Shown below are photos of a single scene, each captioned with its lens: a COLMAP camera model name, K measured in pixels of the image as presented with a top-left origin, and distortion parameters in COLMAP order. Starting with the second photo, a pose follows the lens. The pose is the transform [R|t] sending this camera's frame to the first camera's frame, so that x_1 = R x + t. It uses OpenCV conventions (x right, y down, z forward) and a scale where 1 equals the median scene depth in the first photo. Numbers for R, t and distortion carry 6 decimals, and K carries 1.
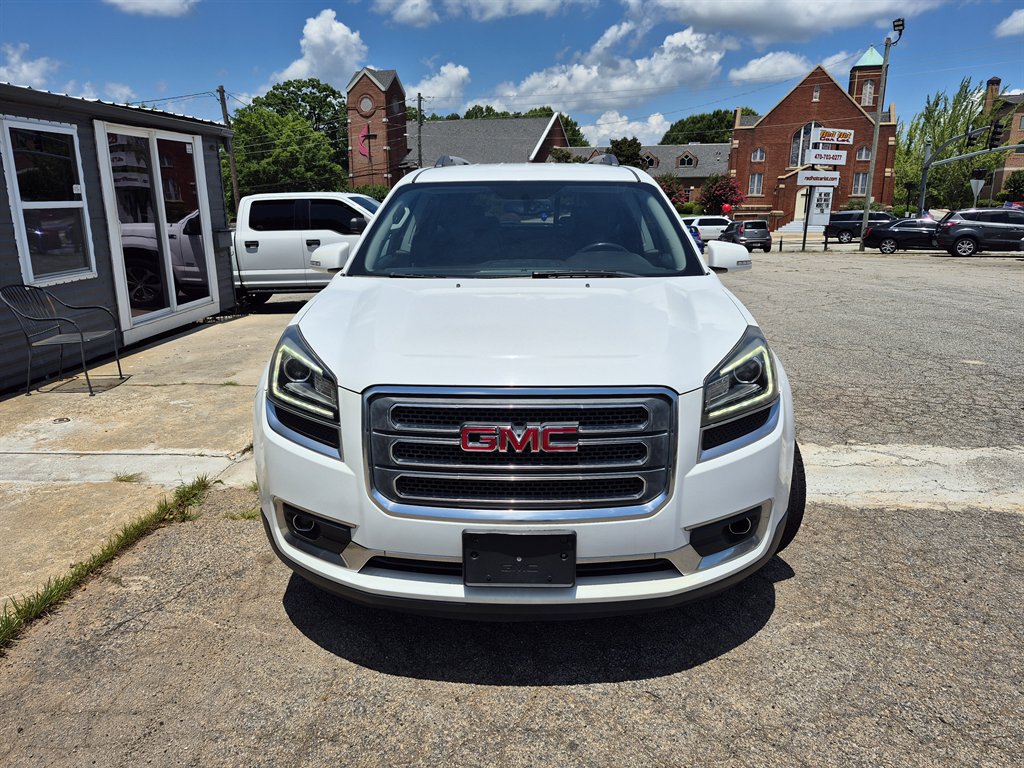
lens RADIAL K [[709.4, 0, 514.0], [0, 709.4, 370.2], [0, 0, 1]] dist [0.068080, -0.076203]
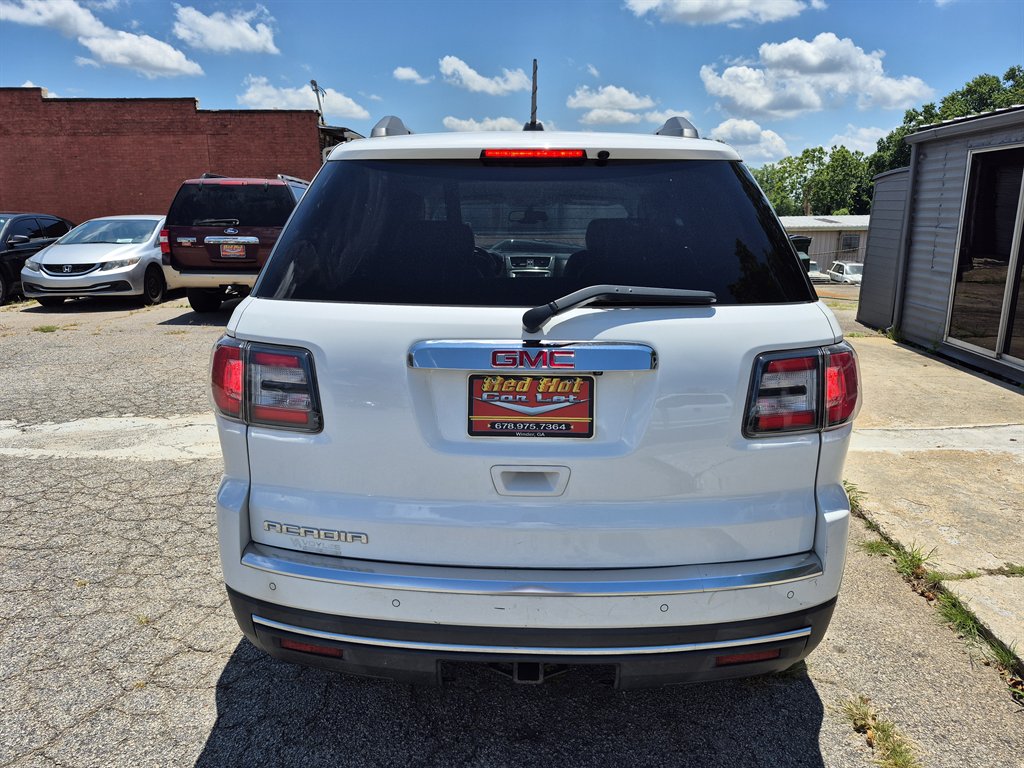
lens RADIAL K [[713.9, 0, 514.4], [0, 713.9, 377.1], [0, 0, 1]] dist [0.041666, -0.036881]
pose [[-0.999998, -0.000659, 0.001916, 0.004562], [0.000253, 0.897609, 0.440793, -0.057467], [-0.002011, 0.440793, -0.897607, 0.244209]]
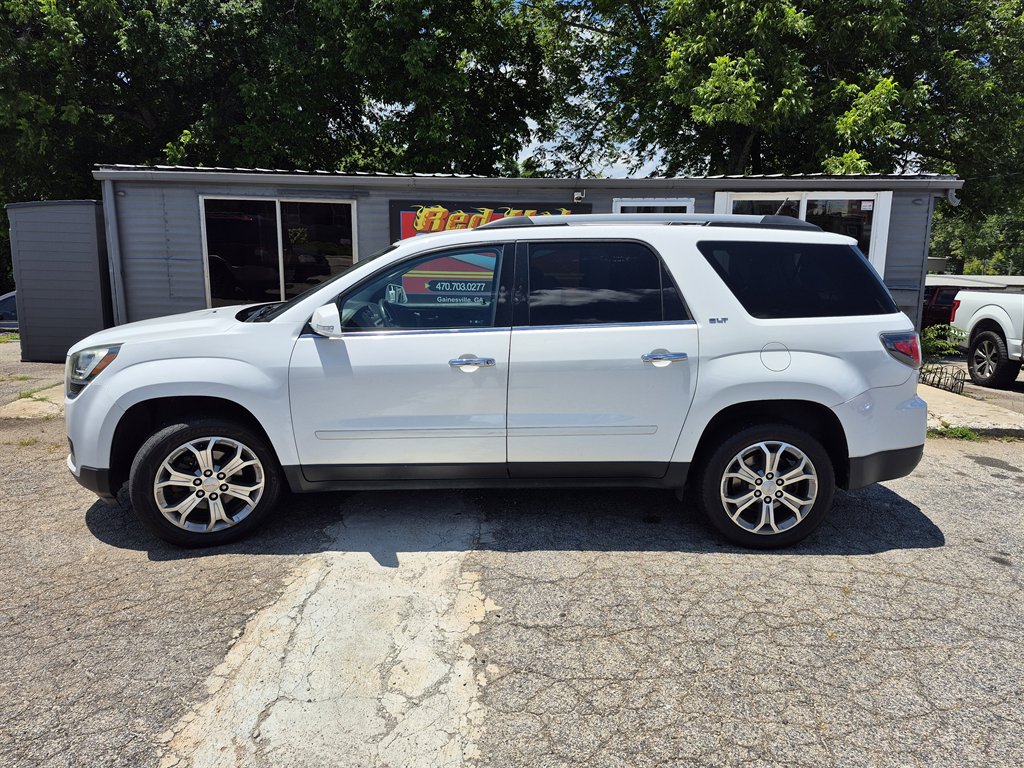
lens RADIAL K [[718.4, 0, 524.0], [0, 718.4, 365.2], [0, 0, 1]] dist [0.073499, -0.080365]
pose [[0.068242, 0.171877, -0.982752, 0.139139], [-0.245282, 0.957704, 0.150464, -0.033158], [0.967047, 0.230783, 0.107514, 0.121487]]
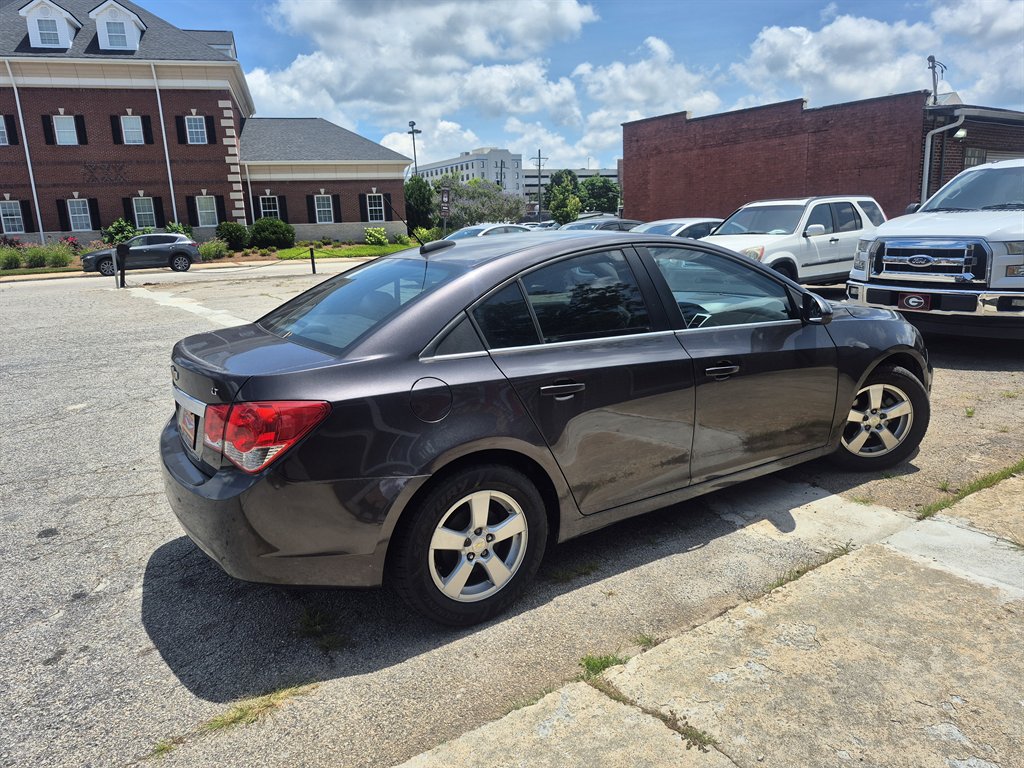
lens RADIAL K [[713.9, 0, 514.4], [0, 713.9, 377.1], [0, 0, 1]] dist [0.041666, -0.036881]
pose [[-0.595897, -0.148871, 0.789141, -0.093741], [0.222124, 0.913774, 0.340114, -0.049469], [-0.771730, 0.377960, -0.511448, 0.206439]]
